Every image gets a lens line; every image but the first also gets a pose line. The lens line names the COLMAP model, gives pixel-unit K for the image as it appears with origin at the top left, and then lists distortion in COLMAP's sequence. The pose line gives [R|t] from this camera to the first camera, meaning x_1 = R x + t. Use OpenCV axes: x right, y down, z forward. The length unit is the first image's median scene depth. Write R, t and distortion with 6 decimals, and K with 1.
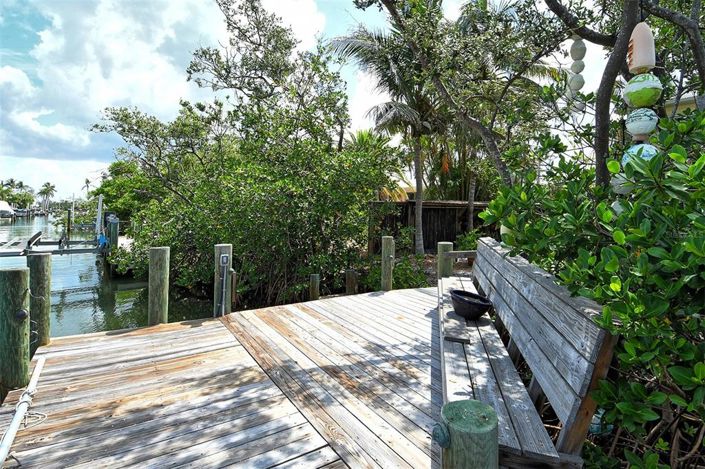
lens RADIAL K [[367.8, 0, 374.5], [0, 367.8, 196.0], [0, 0, 1]] dist [-0.000051, -0.013808]
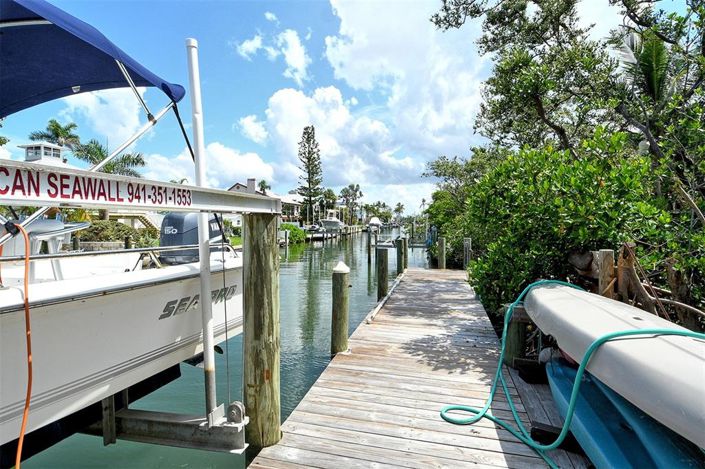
lens RADIAL K [[367.8, 0, 349.7], [0, 367.8, 294.5], [0, 0, 1]] dist [-0.000051, -0.013808]
pose [[0.650633, 0.142576, -0.745888, 0.067098], [0.031568, 0.976290, 0.214153, -0.003406], [0.758736, -0.162882, 0.630706, -0.077524]]
